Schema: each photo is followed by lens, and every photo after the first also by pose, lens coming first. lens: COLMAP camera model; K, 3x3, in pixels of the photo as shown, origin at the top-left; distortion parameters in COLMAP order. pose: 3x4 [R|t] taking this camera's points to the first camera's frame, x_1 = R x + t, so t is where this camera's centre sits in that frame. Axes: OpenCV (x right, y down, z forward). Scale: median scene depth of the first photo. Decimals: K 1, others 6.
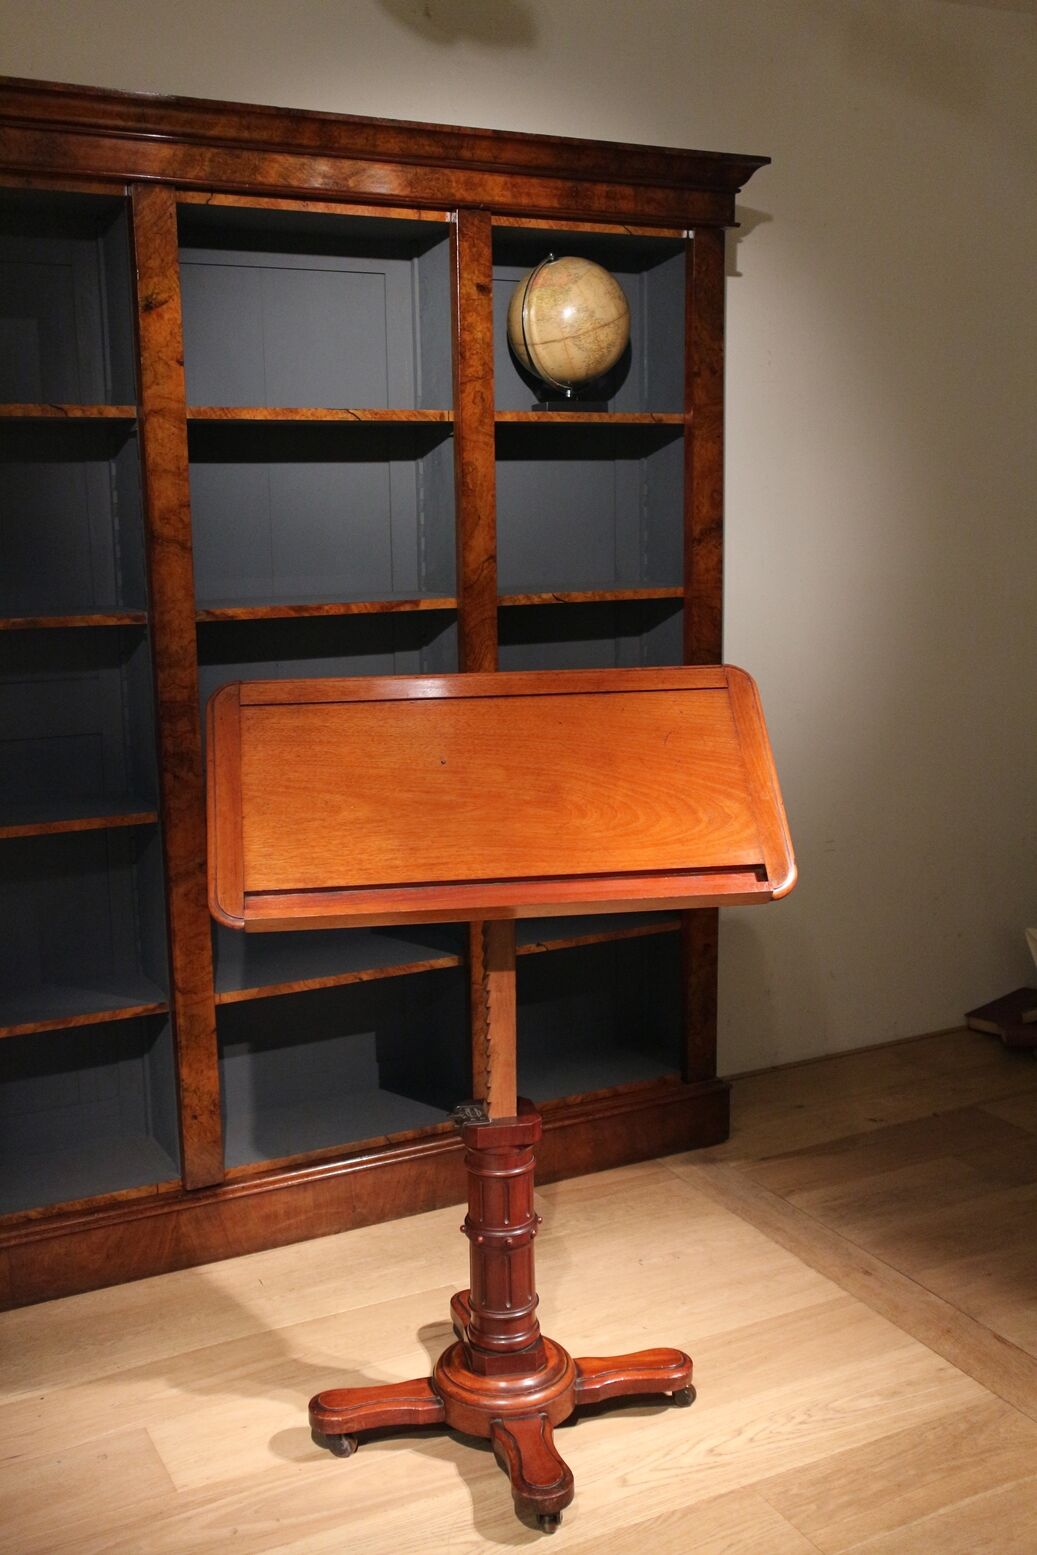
lens RADIAL K [[1646.5, 0, 531.7], [0, 1646.5, 786.0], [0, 0, 1]] dist [0.009894, 0.000000]
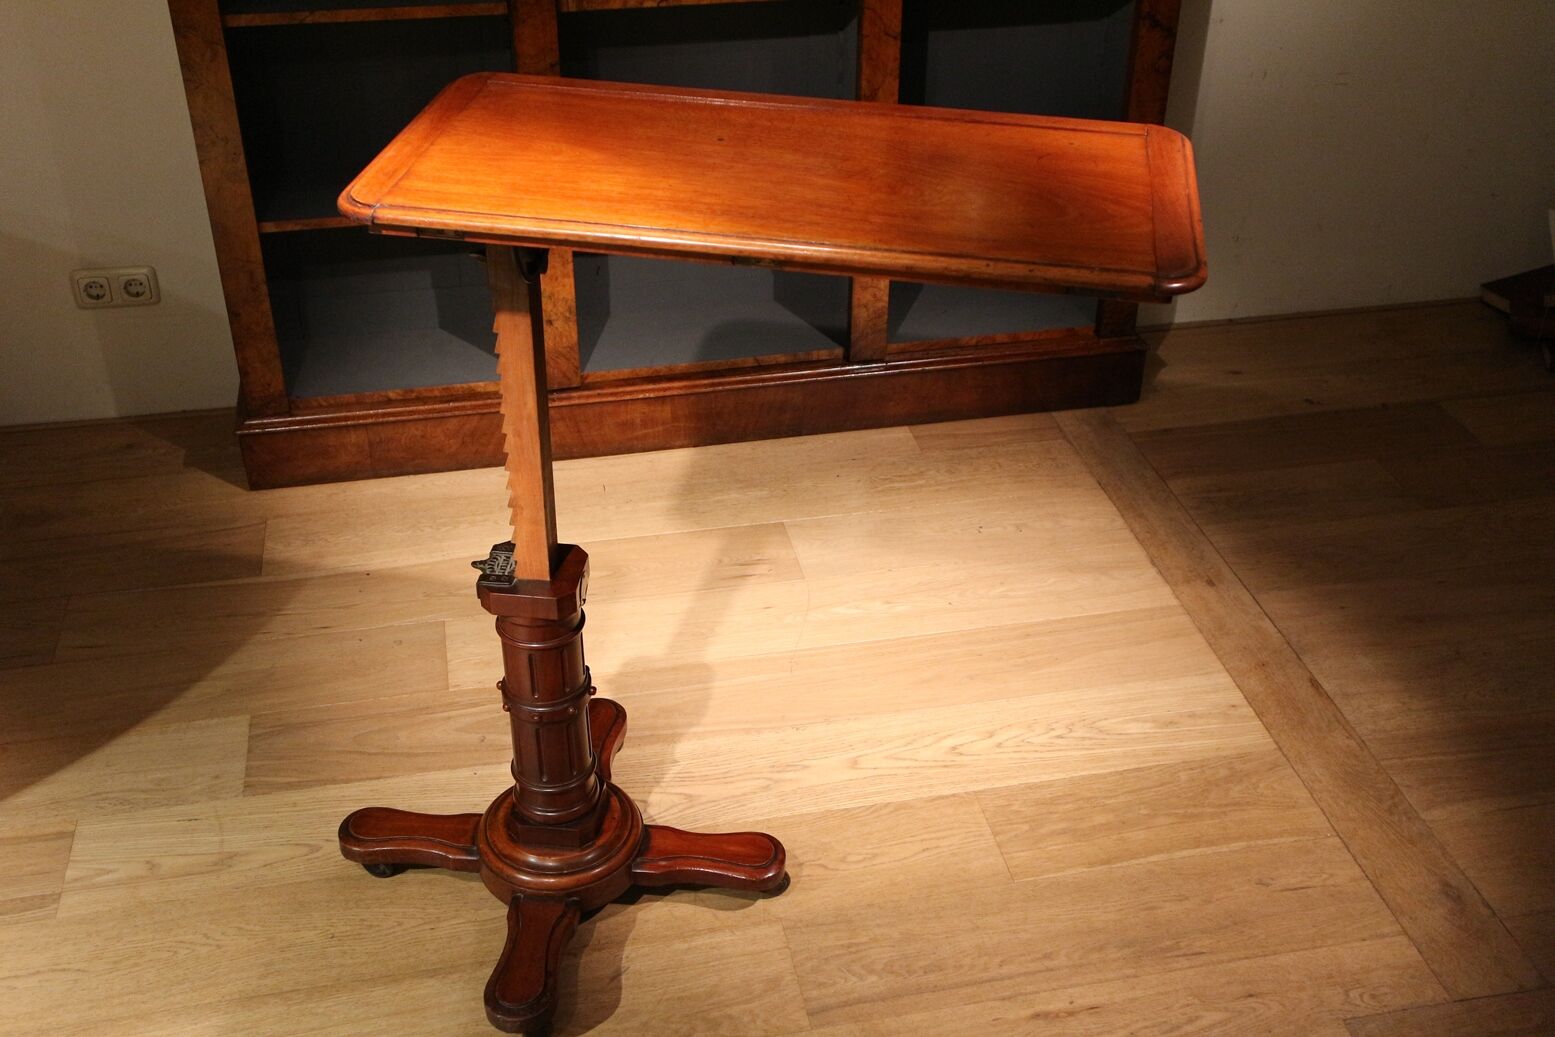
lens RADIAL K [[1646.5, 0, 784.5], [0, 1646.5, 516.7], [0, 0, 1]] dist [0.009894, 0.000000]
pose [[0.962896, 0.164961, -0.213587, 0.166346], [-0.072305, 0.920193, 0.384730, -0.085058], [0.260007, -0.355012, 0.897977, 0.105894]]
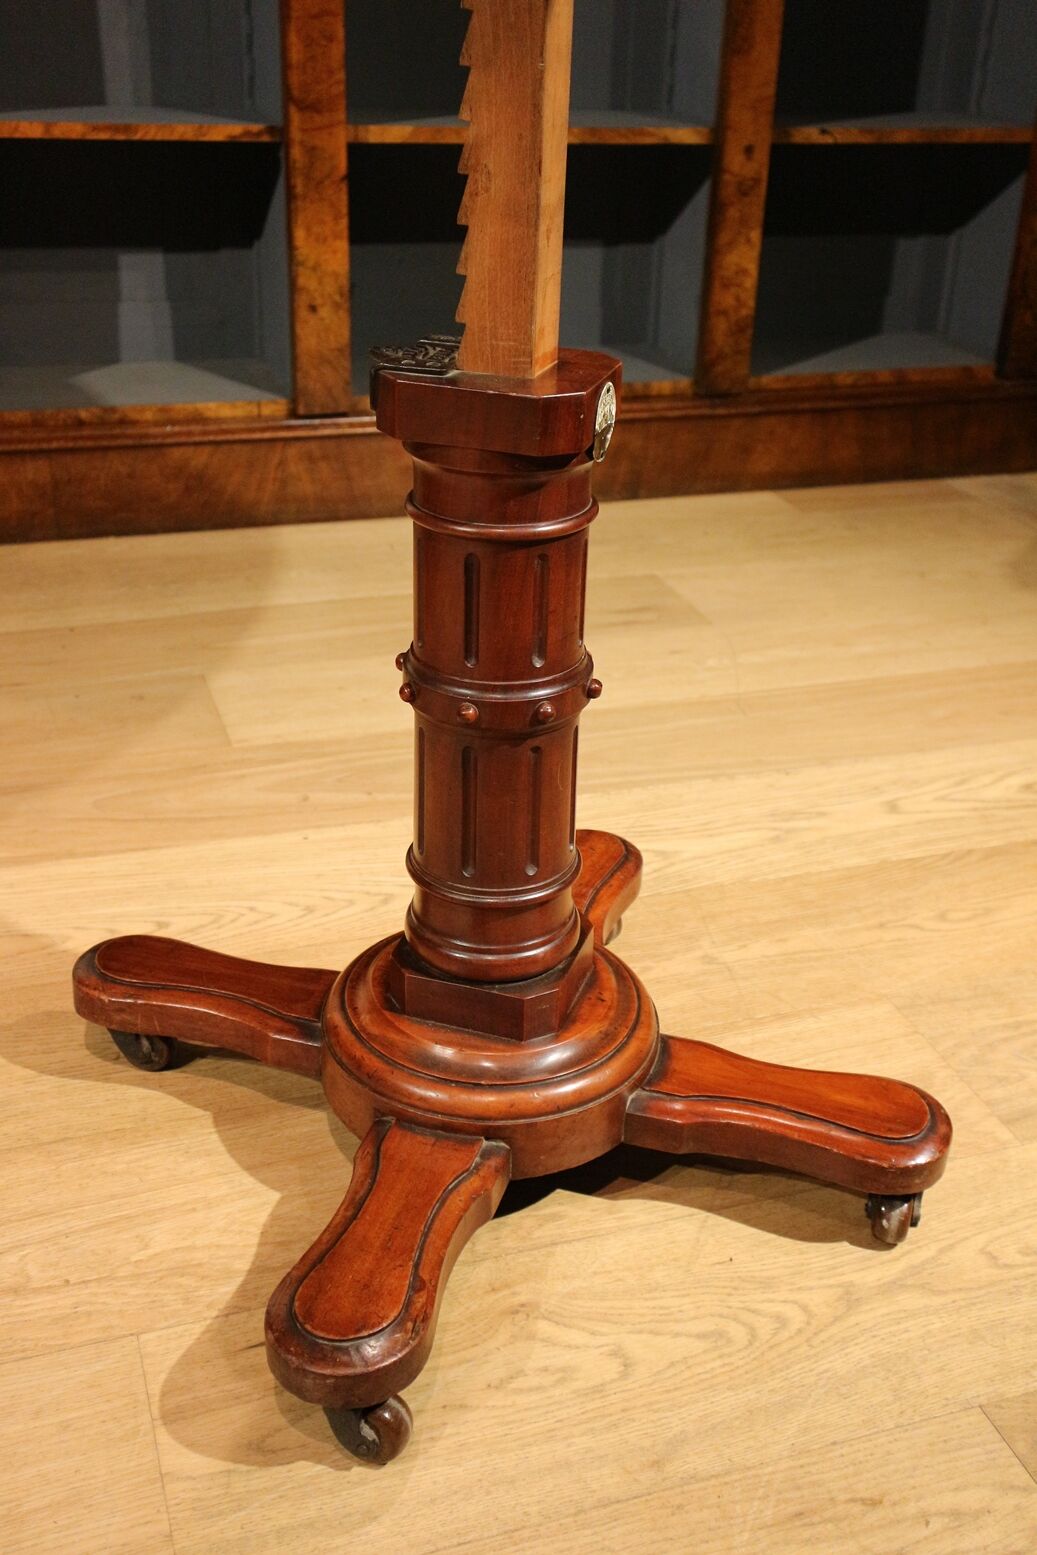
lens RADIAL K [[1646.5, 0, 535.0], [0, 1646.5, 790.9], [0, 0, 1]] dist [0.009894, 0.000000]
pose [[0.988057, 0.110629, -0.107259, -0.012177], [-0.075483, 0.954351, 0.288991, 0.191074], [0.134334, -0.277443, 0.951304, 0.289991]]
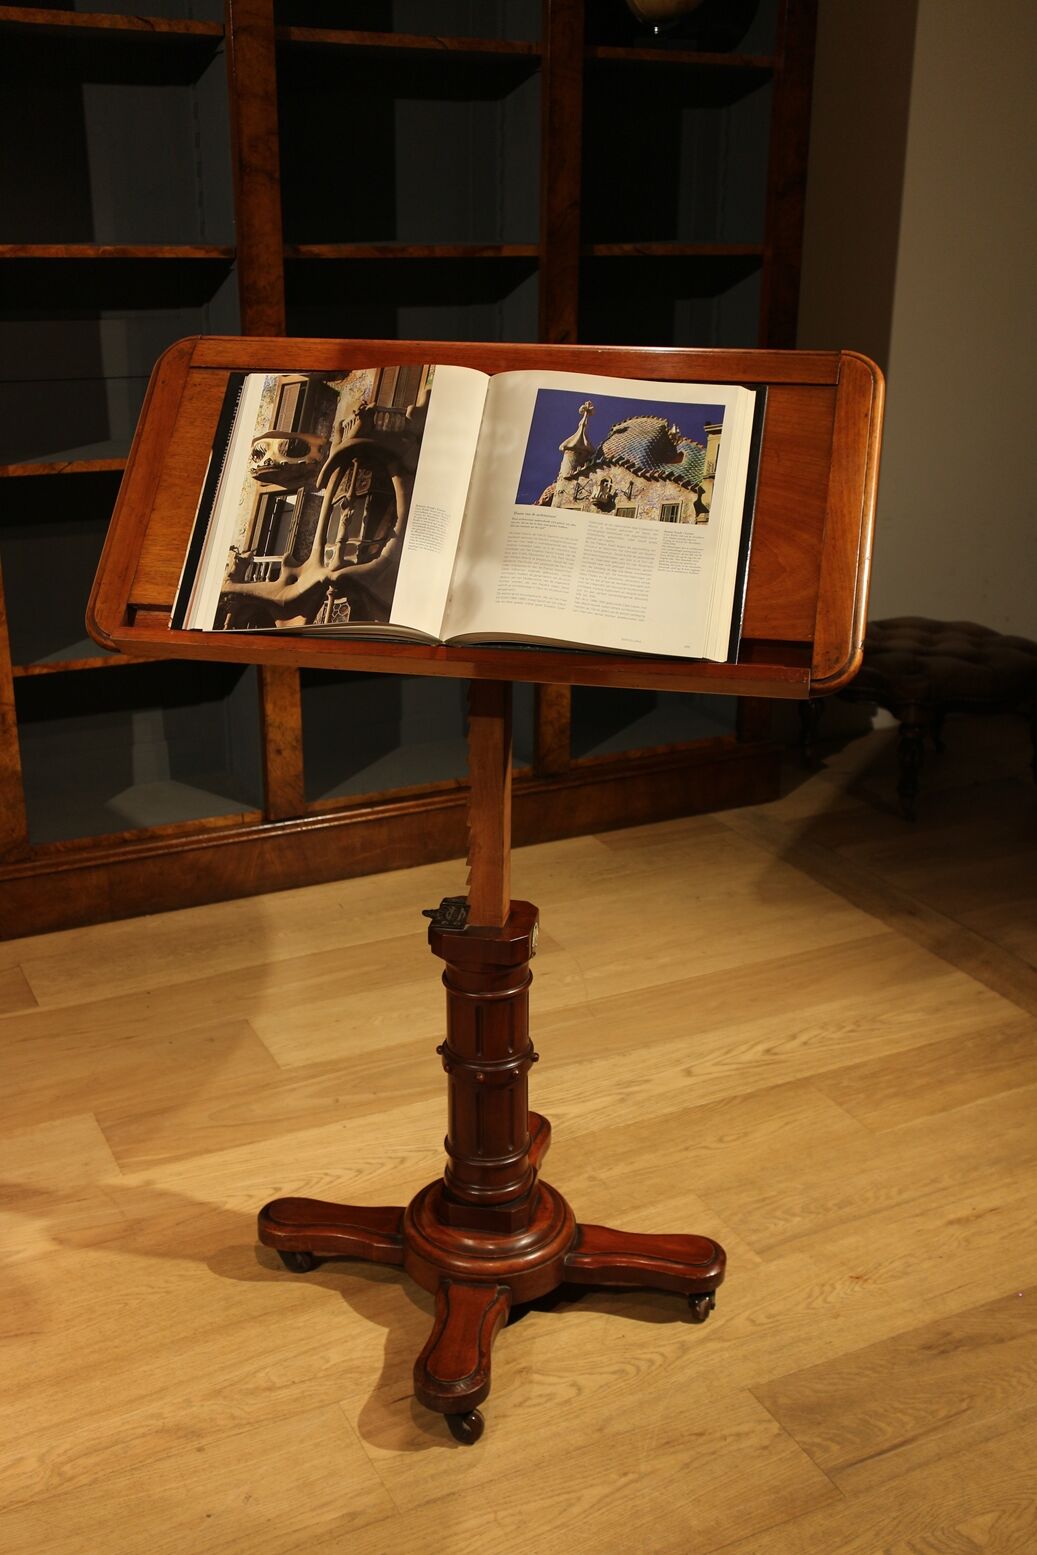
lens RADIAL K [[1646.5, 0, 536.2], [0, 1646.5, 786.2], [0, 0, 1]] dist [0.009894, 0.000000]
pose [[0.999637, 0.026783, -0.003086, -0.037661], [-0.025905, 0.985904, 0.165293, 0.046102], [0.007470, -0.165153, 0.986240, -0.036558]]
